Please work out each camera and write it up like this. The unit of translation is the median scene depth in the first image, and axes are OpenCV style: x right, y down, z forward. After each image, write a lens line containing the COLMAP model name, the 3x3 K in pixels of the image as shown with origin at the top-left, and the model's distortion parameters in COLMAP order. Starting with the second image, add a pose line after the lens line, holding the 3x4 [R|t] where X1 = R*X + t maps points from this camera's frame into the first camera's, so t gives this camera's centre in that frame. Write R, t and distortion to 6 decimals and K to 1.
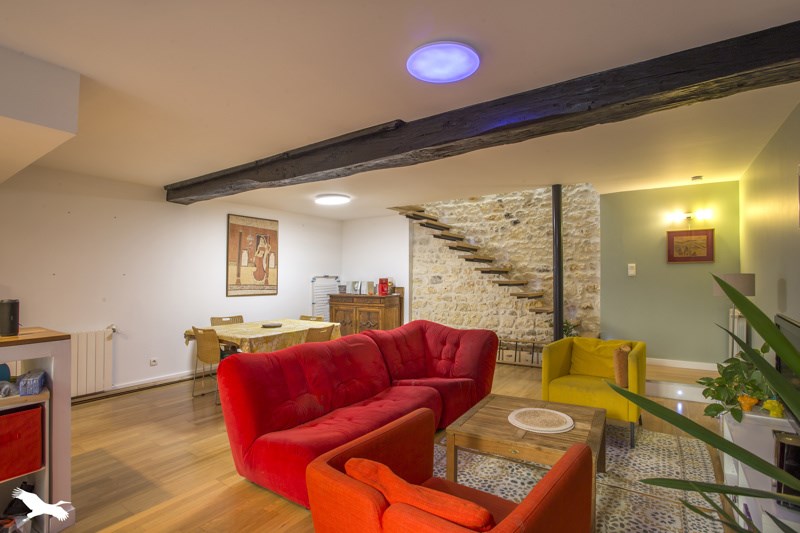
lens RADIAL K [[407.5, 0, 398.7], [0, 407.5, 269.3], [0, 0, 1]] dist [-0.006221, -0.000476]
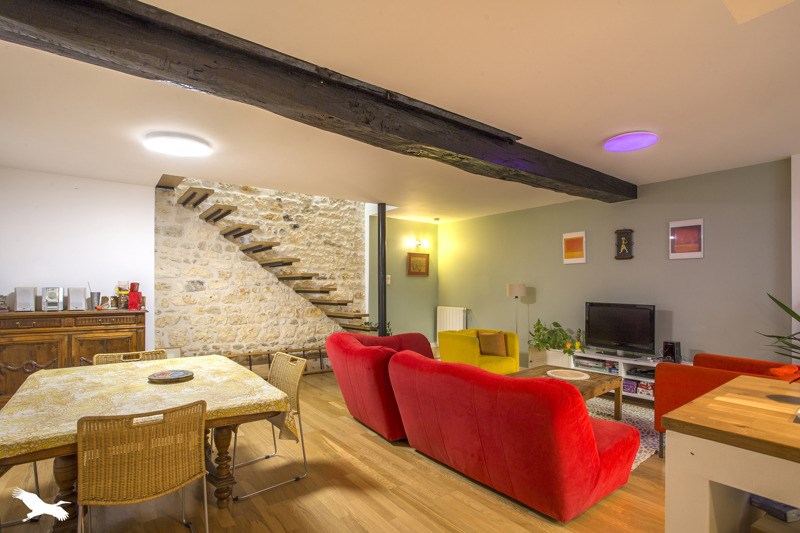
lens RADIAL K [[406.6, 0, 402.0], [0, 406.6, 289.6], [0, 0, 1]] dist [-0.007162, 0.001932]
pose [[0.360537, -0.000942, 0.932745, -0.511058], [-0.032739, 0.999371, 0.013664, 0.010707], [-0.932170, -0.035464, 0.360279, 0.425209]]
